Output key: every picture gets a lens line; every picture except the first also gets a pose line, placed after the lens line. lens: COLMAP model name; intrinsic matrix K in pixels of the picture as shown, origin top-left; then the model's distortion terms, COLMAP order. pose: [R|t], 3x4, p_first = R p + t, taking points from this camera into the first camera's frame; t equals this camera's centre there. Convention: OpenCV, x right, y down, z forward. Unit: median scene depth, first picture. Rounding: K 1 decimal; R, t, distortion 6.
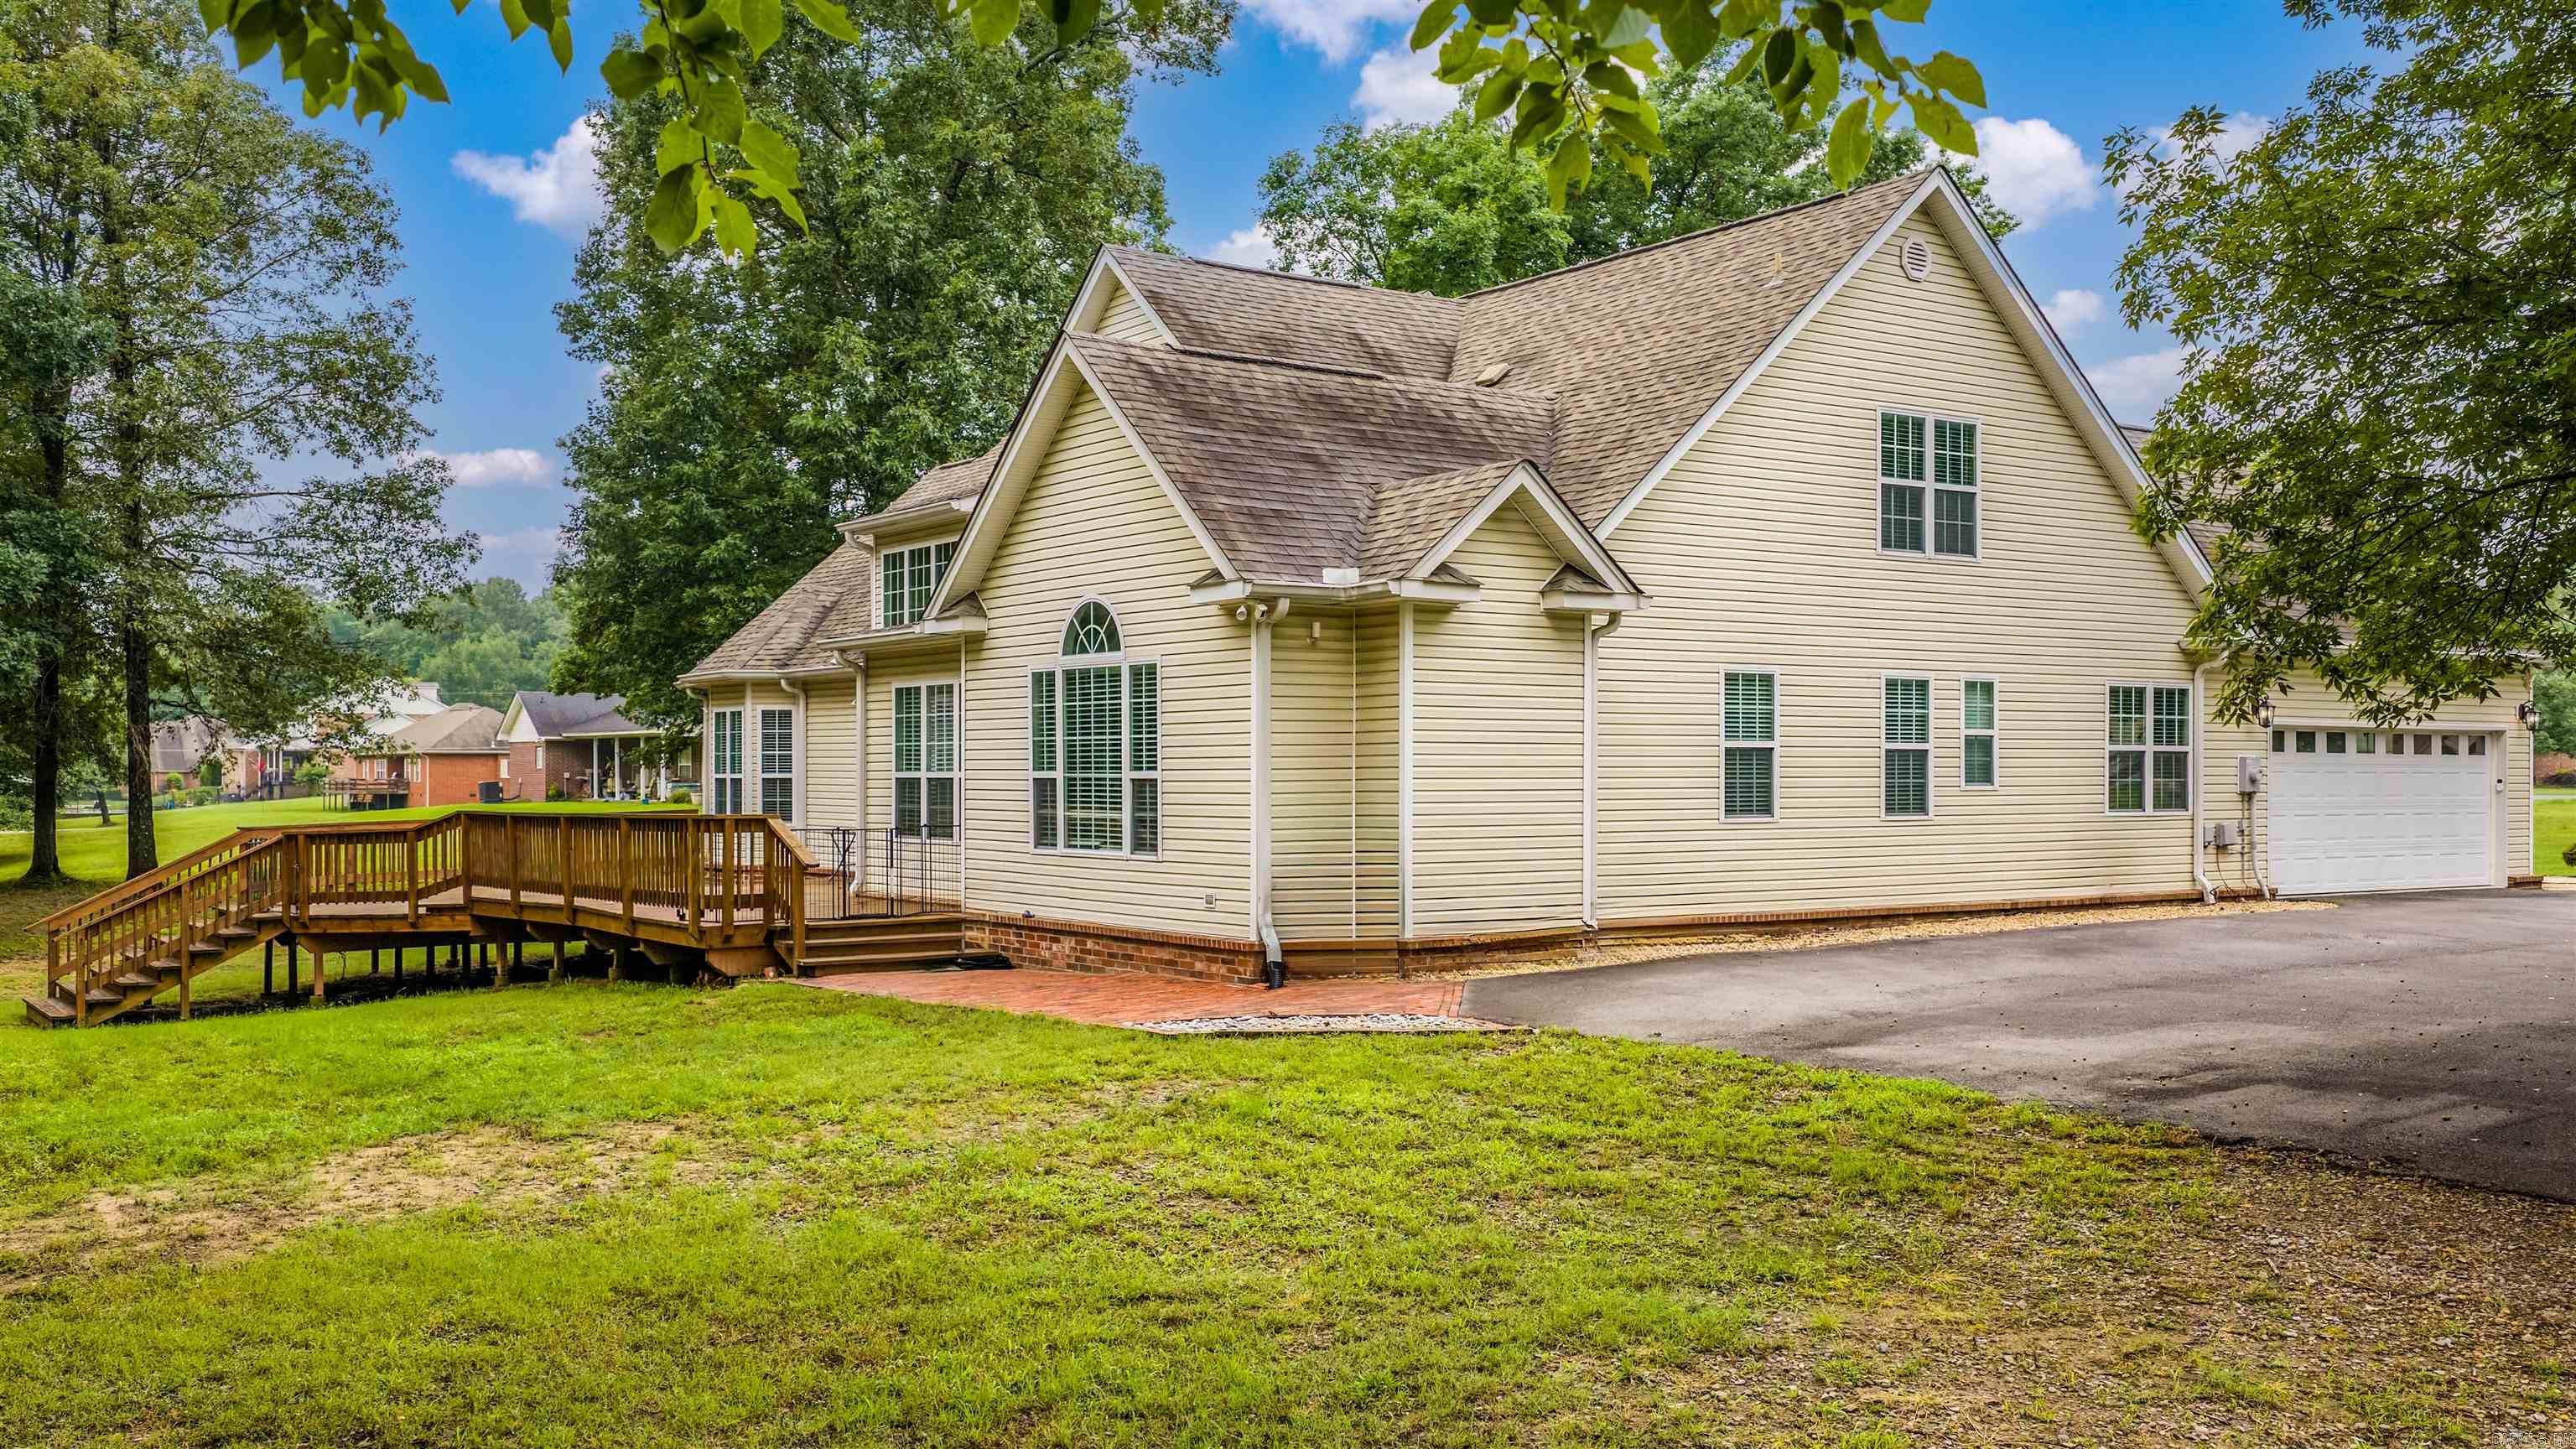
lens RADIAL K [[2230.9, 0, 1302.9], [0, 2230.9, 741.2], [0, 0, 1]] dist [0.003985, -0.013508]
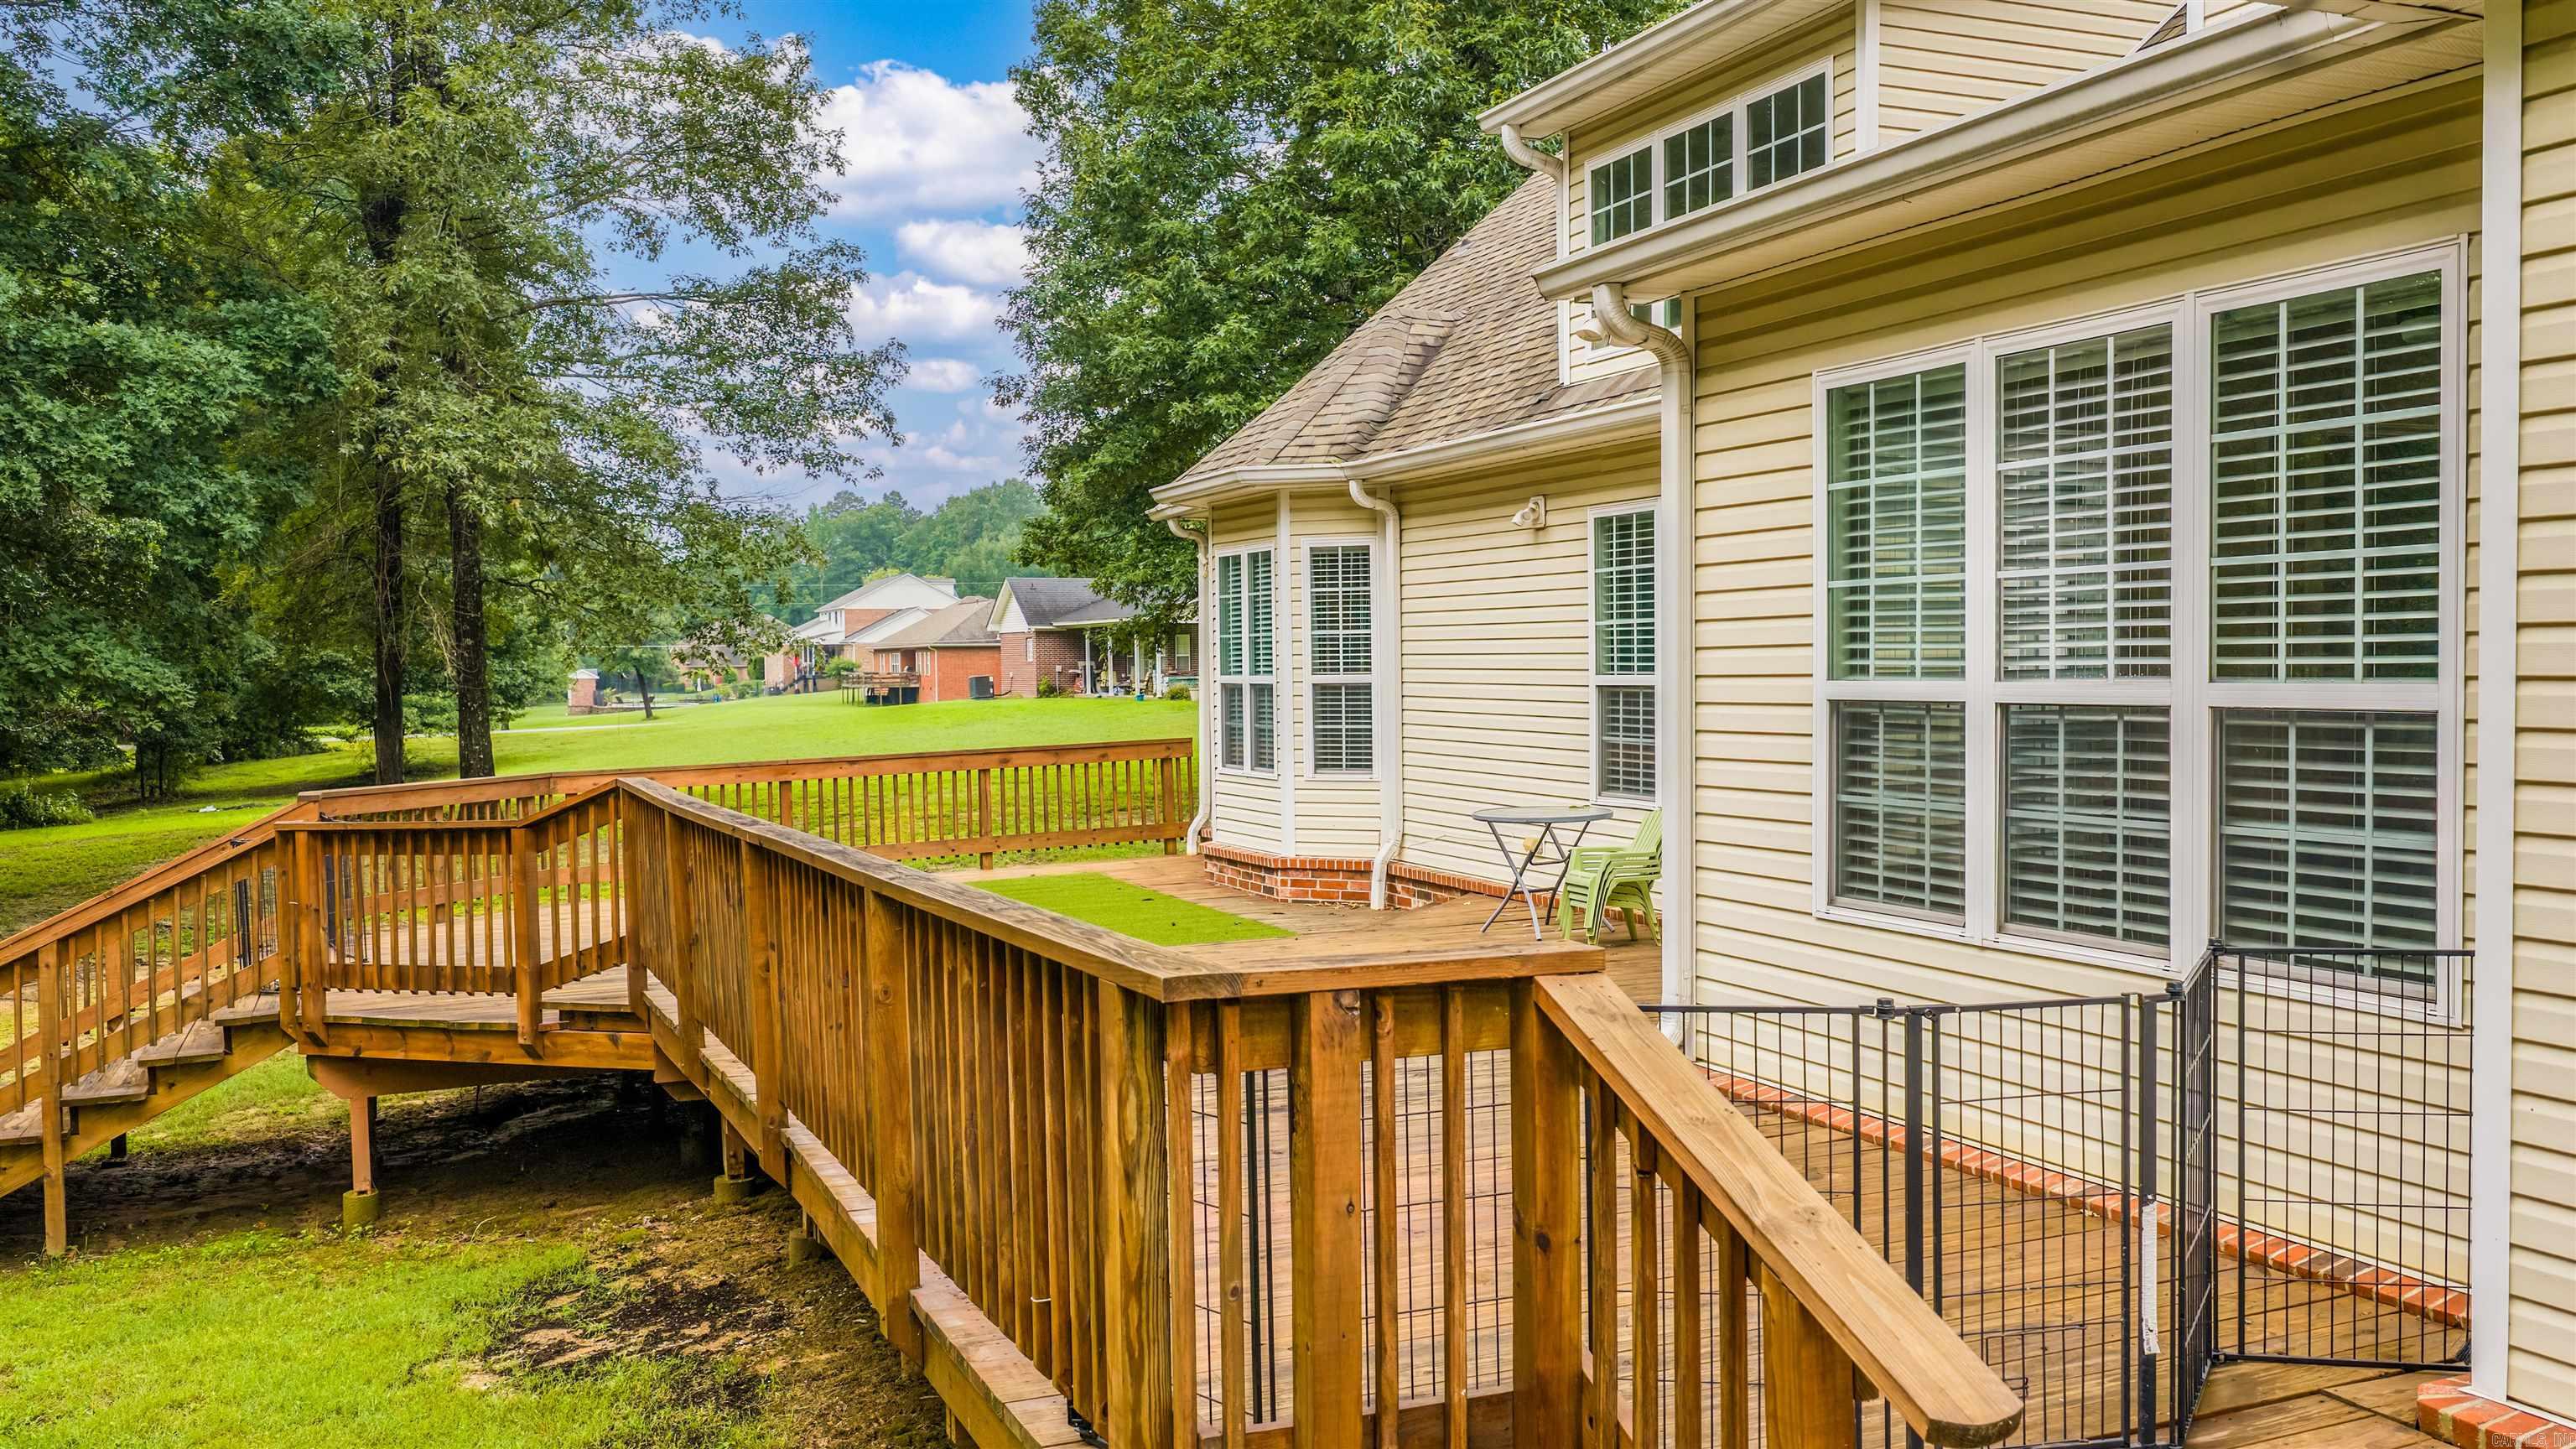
lens RADIAL K [[2230.9, 0, 1302.9], [0, 2230.9, 741.2], [0, 0, 1]] dist [0.003985, -0.013508]
pose [[0.976262, -0.002225, -0.216581, -0.090858], [0.013259, 0.998686, 0.049506, 0.003096], [0.216186, -0.051203, 0.975009, 0.341094]]
